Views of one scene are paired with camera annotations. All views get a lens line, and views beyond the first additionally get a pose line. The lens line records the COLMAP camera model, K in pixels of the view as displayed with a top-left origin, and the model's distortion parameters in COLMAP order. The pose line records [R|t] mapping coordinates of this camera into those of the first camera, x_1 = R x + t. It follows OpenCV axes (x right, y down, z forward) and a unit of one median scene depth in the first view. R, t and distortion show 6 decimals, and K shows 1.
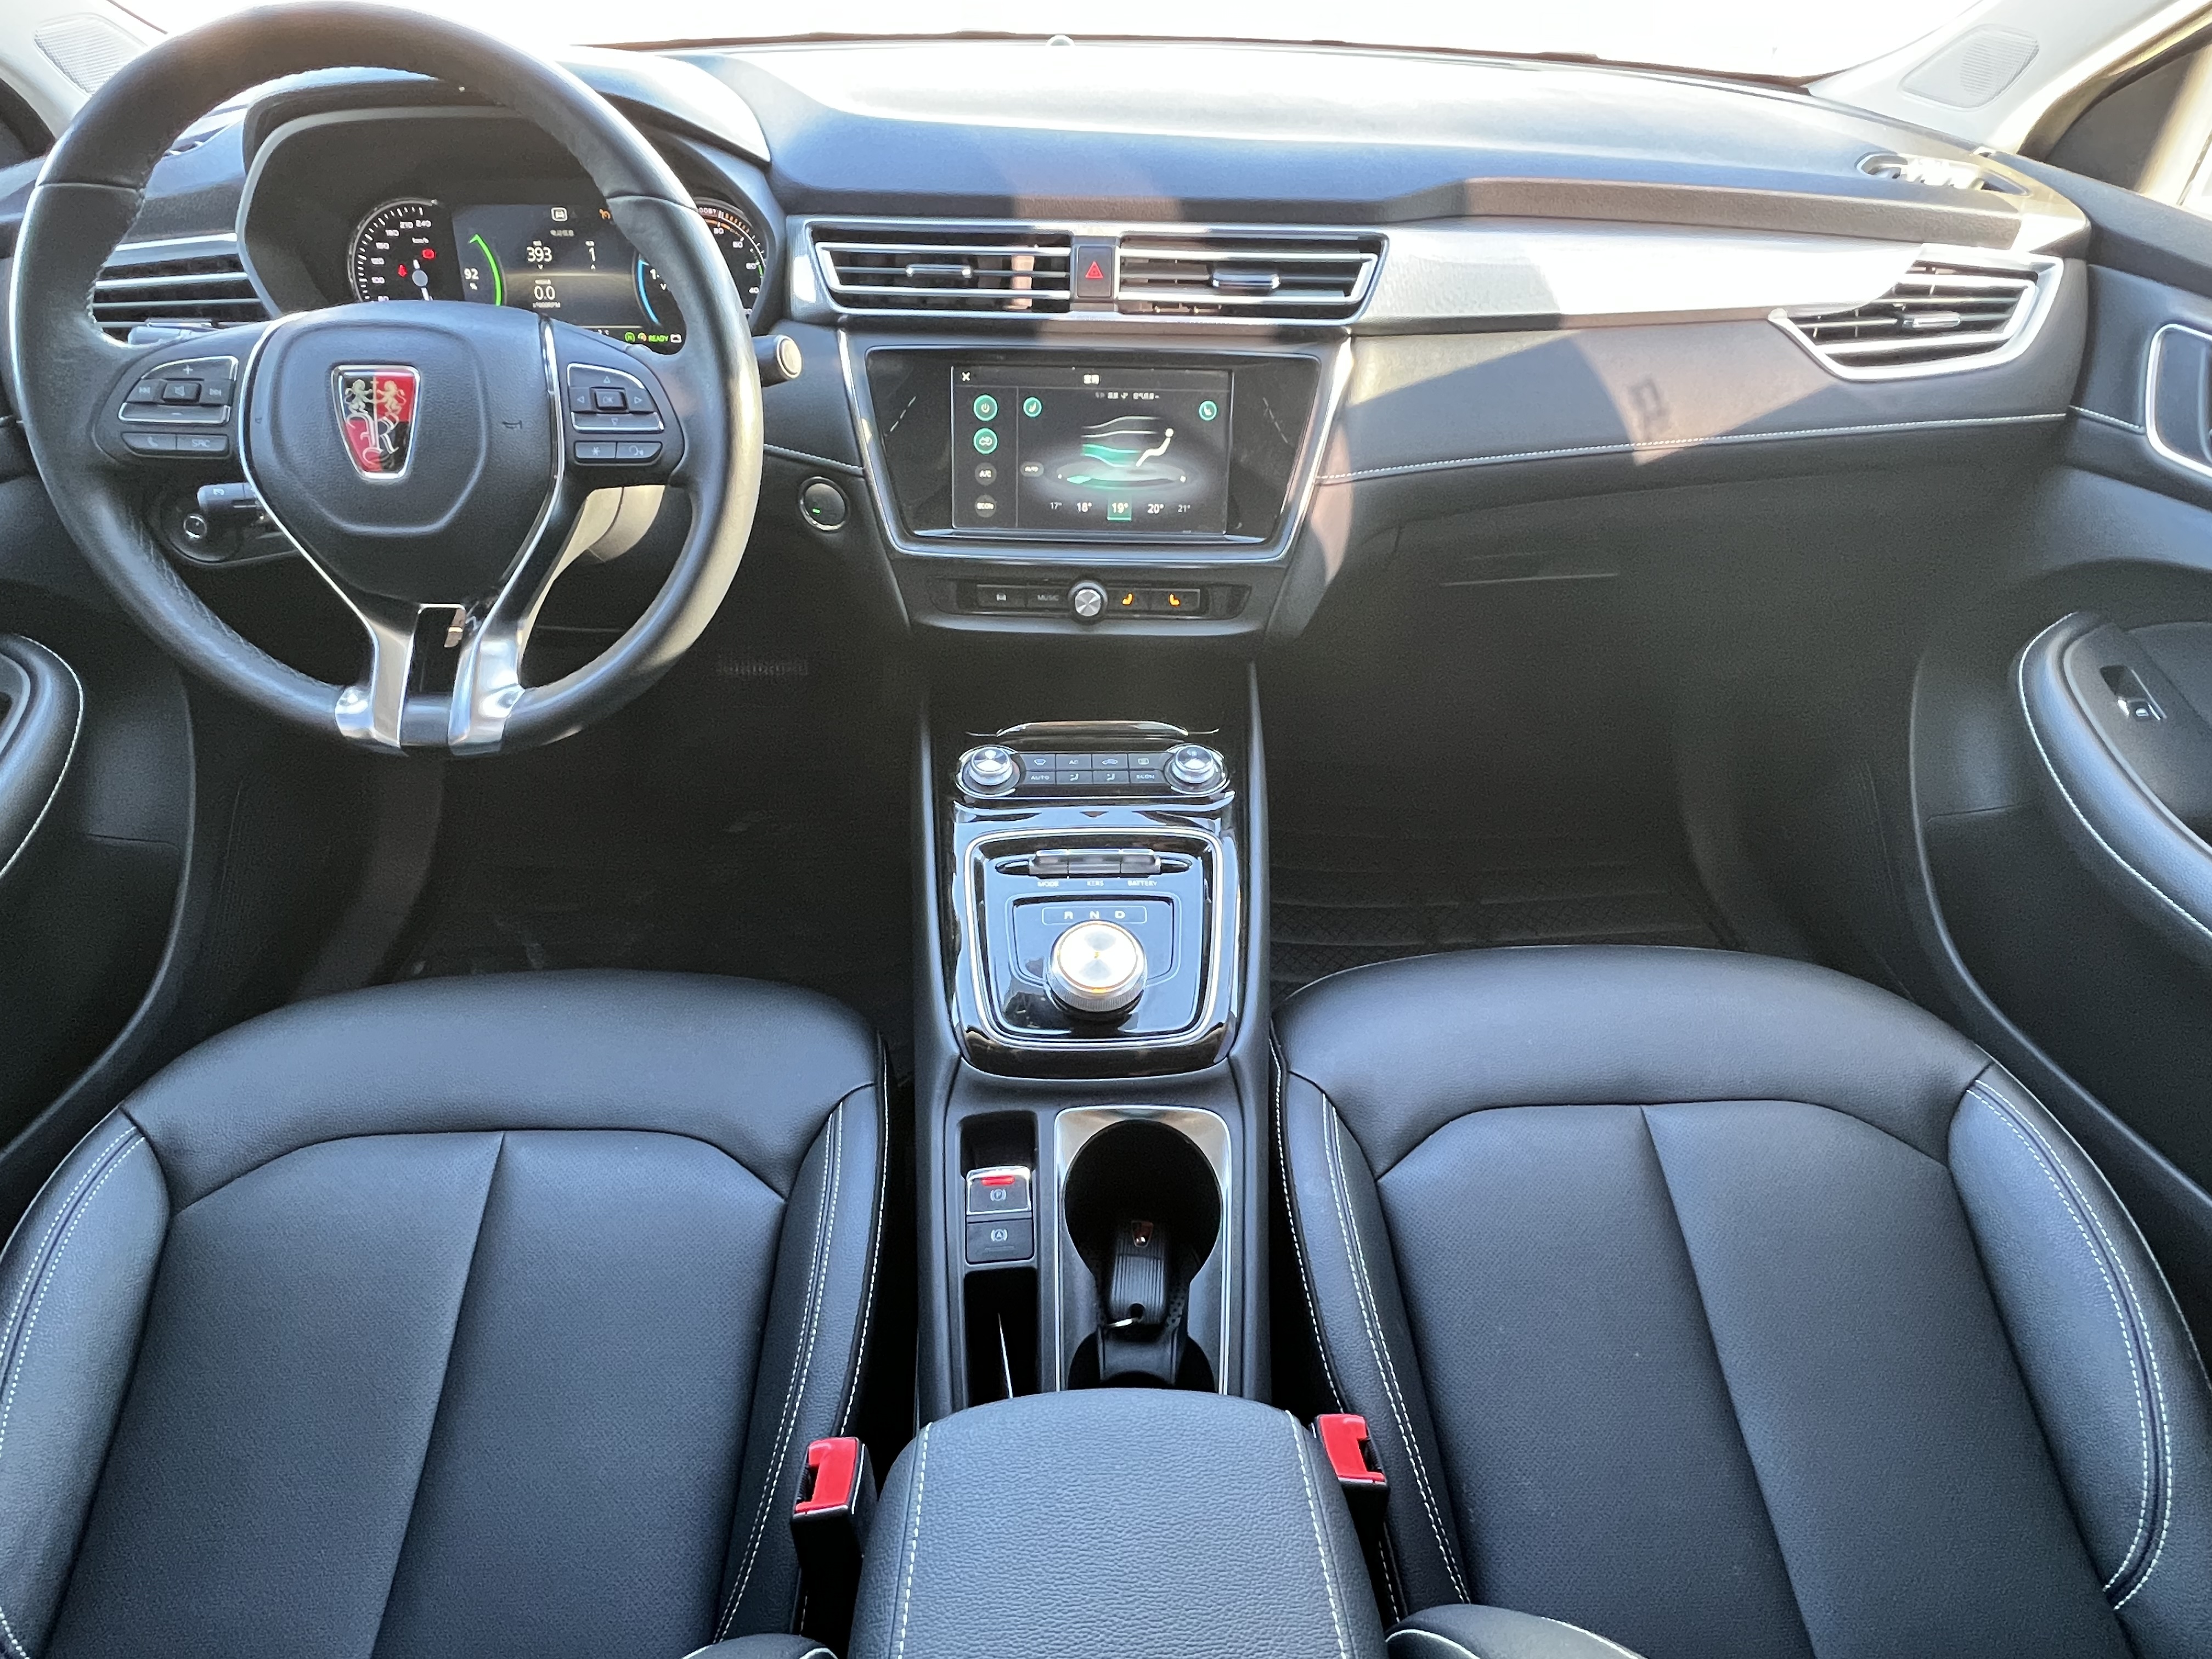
lens RADIAL K [[1162.7, 0, 1098.5], [0, 1162.7, 850.0], [0, 0, 1]] dist [0.000582, -0.000619]
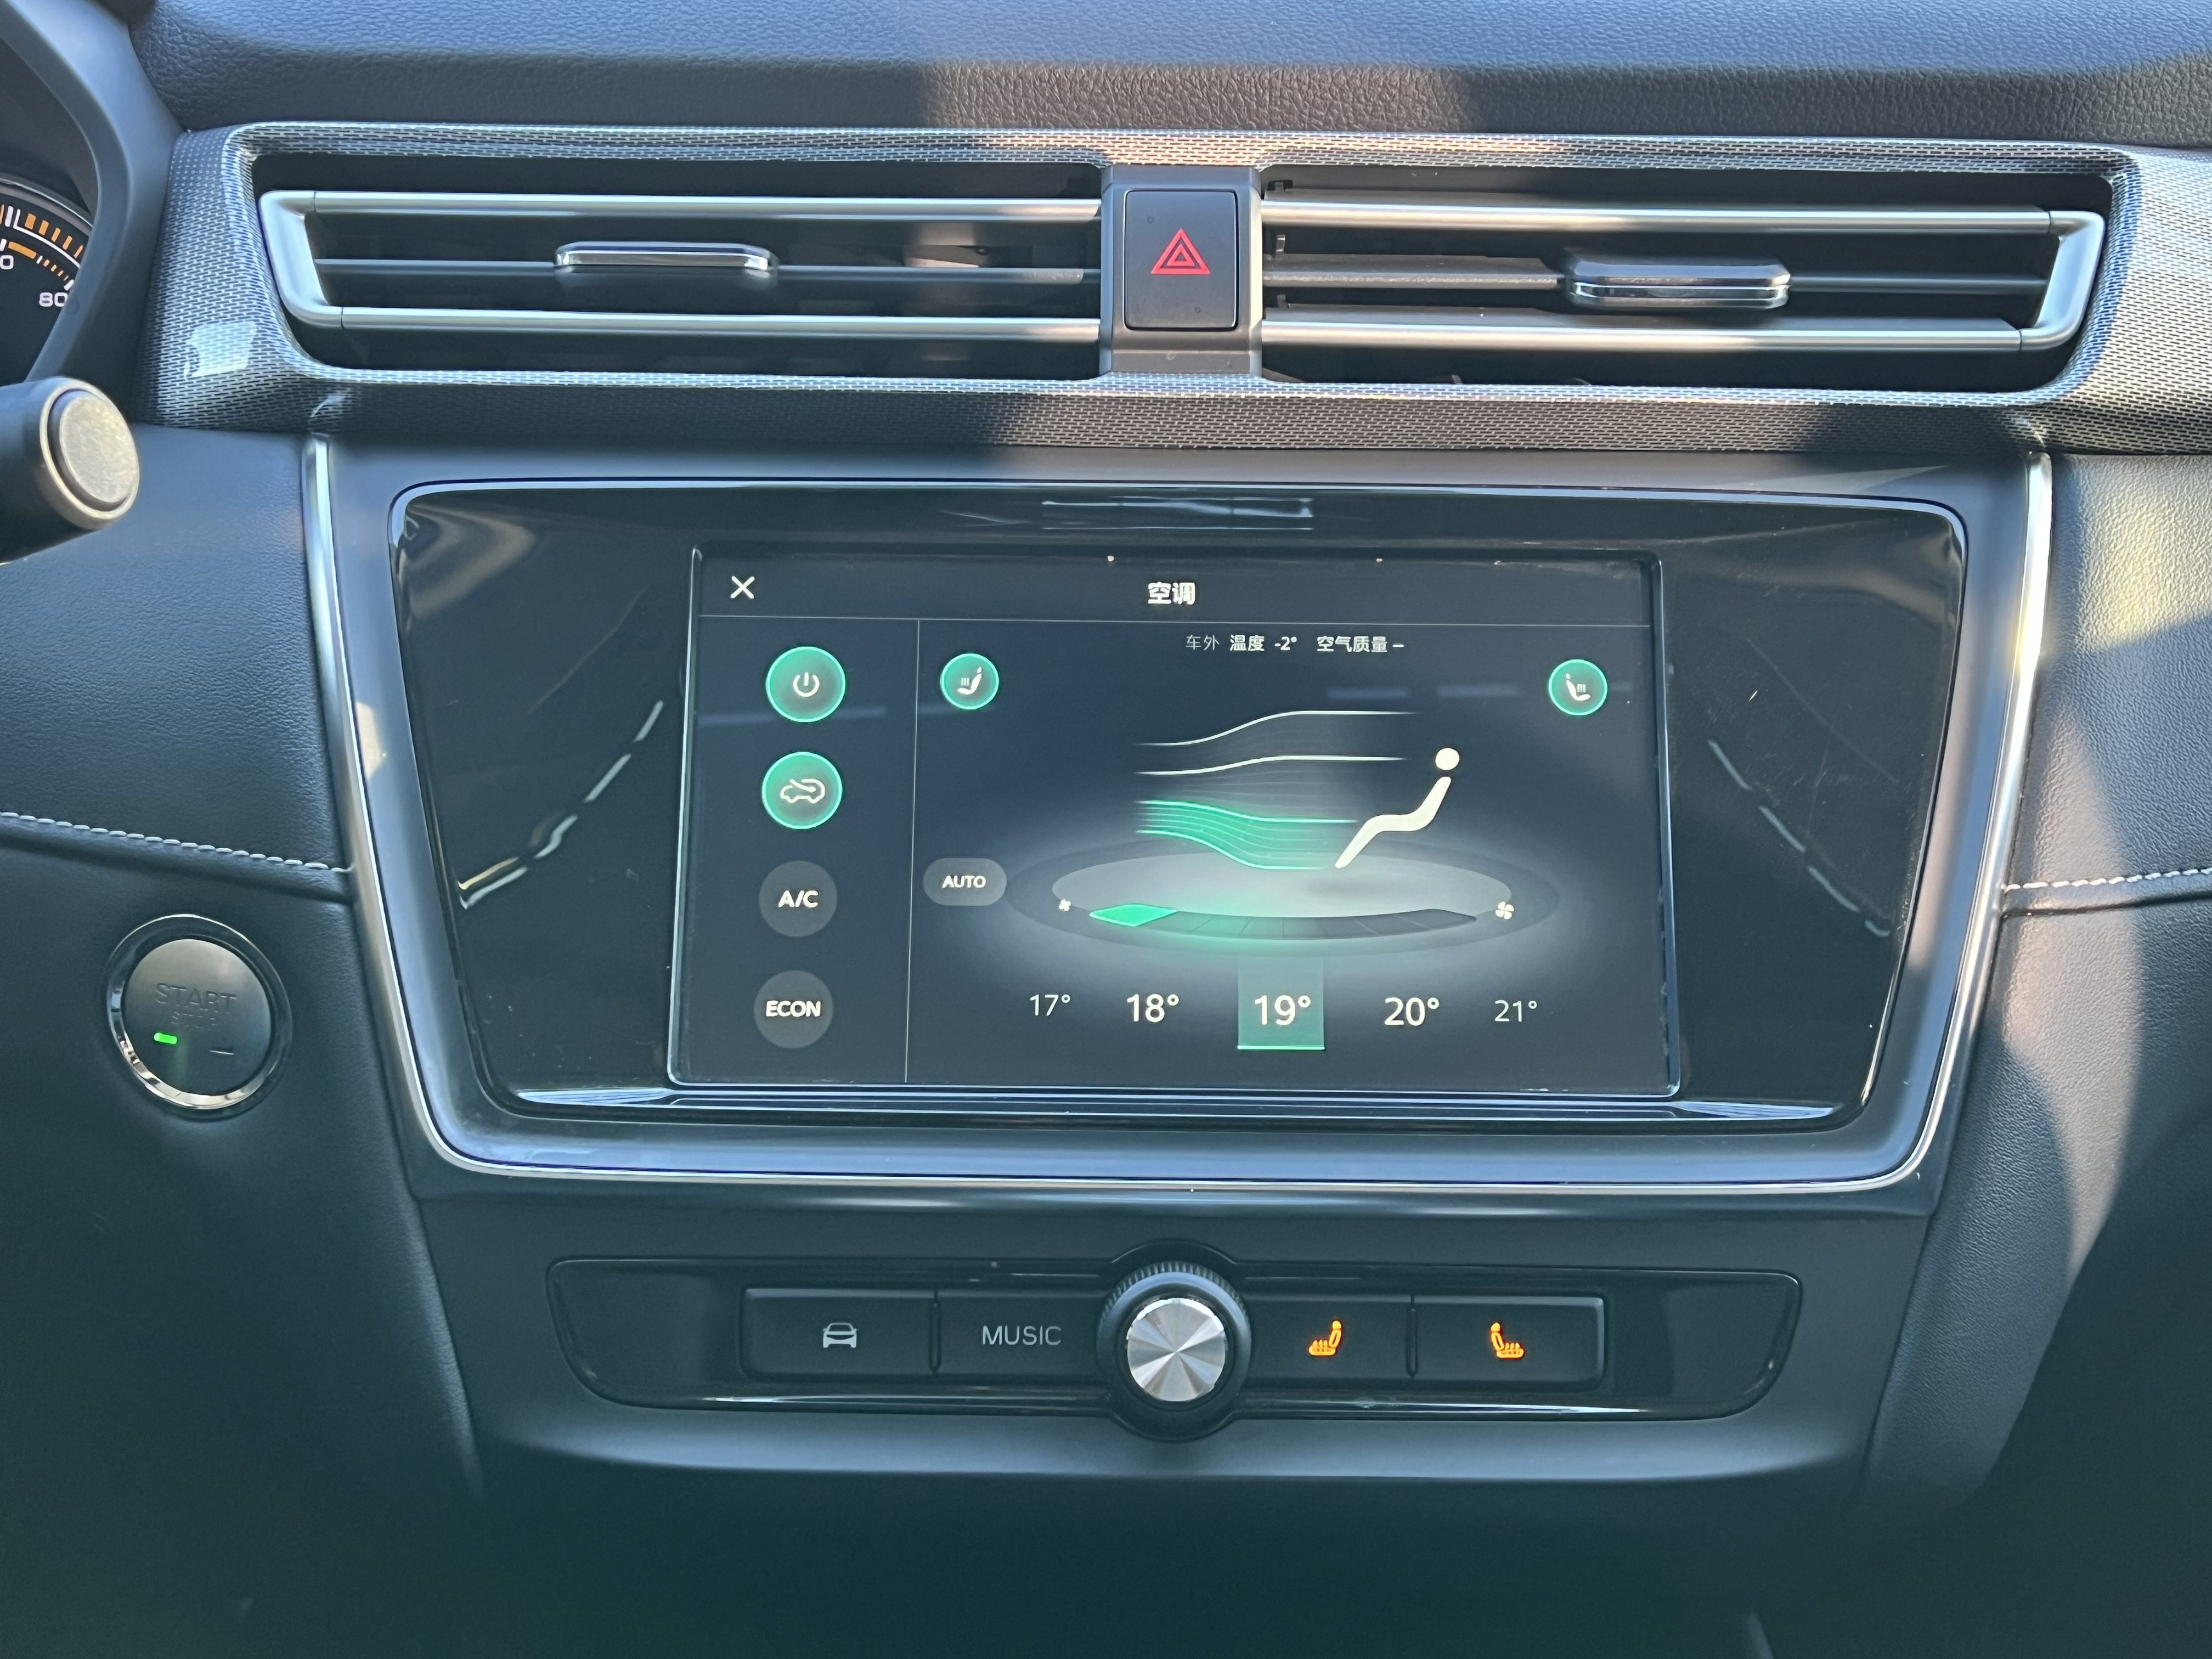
lens RADIAL K [[2677.0, 0, 1116.7], [0, 2677.0, 820.9], [0, 0, 1]] dist [0.068618, 0.000000]
pose [[0.999738, -0.007074, 0.021772, -0.034958], [0.016177, 0.891253, -0.453219, -0.048391], [-0.016199, 0.453452, 0.891133, 0.423174]]
